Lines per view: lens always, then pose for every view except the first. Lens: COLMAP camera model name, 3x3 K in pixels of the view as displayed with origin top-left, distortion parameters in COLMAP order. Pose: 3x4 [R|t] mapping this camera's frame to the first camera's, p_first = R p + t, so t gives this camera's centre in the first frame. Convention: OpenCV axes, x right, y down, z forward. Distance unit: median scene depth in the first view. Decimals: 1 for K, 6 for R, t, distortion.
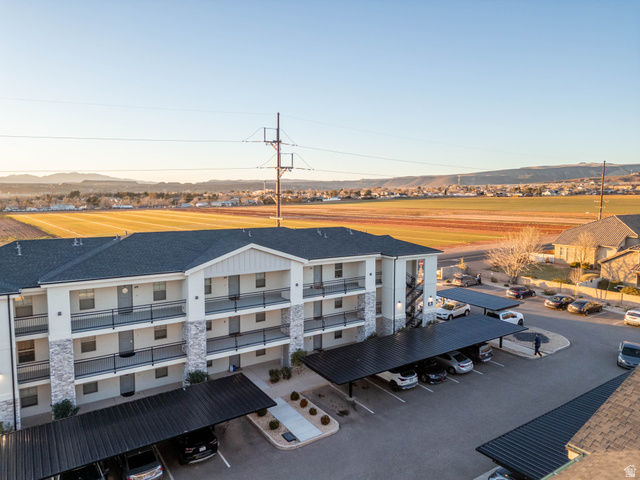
lens RADIAL K [[445.2, 0, 320.5], [0, 445.2, 237.7], [0, 0, 1]] dist [0.082688, -0.078996]
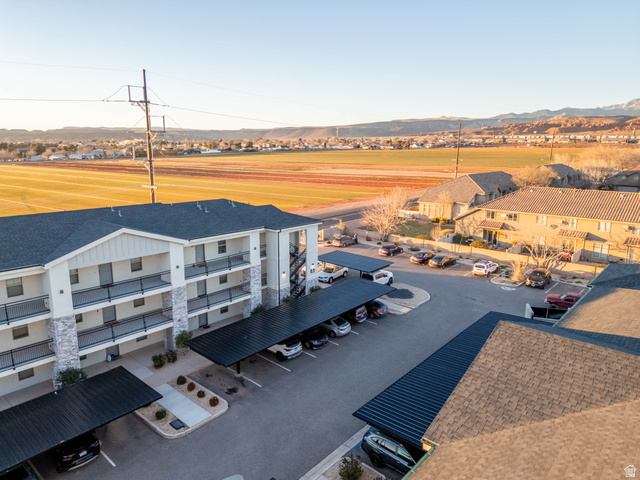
lens RADIAL K [[445.2, 0, 320.1], [0, 445.2, 238.9], [0, 0, 1]] dist [0.082688, -0.078996]
pose [[0.966537, -0.050194, 0.251570, 0.002863], [0.022296, 0.993397, 0.112543, -0.047510], [-0.255558, -0.103168, 0.961273, -0.003249]]
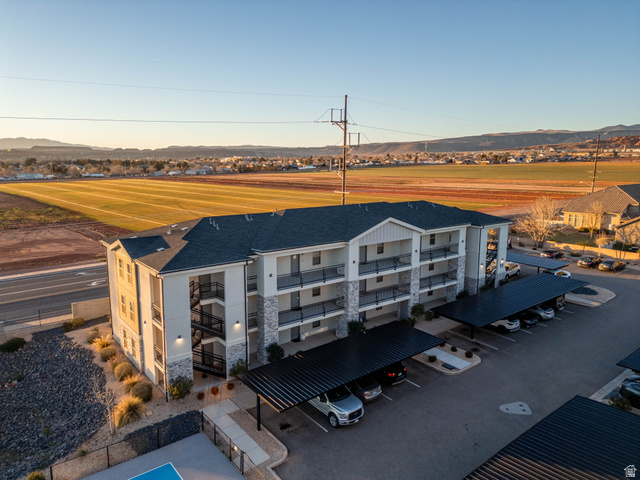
lens RADIAL K [[445.2, 0, 318.9], [0, 445.2, 239.1], [0, 0, 1]] dist [0.082688, -0.078996]
pose [[0.997145, -0.014288, 0.074146, -0.343623], [0.008651, 0.997086, 0.075795, -0.016921], [-0.075013, -0.074938, 0.994363, -0.151757]]
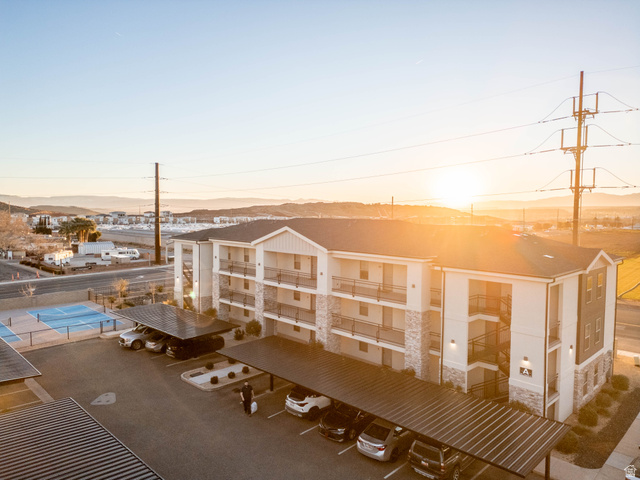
lens RADIAL K [[445.2, 0, 321.9], [0, 445.2, 237.8], [0, 0, 1]] dist [0.082688, -0.078996]
pose [[0.192895, 0.058746, -0.979459, 0.761397], [-0.099325, 0.994248, 0.040072, -0.009482], [0.976179, 0.089555, 0.197620, 0.680936]]
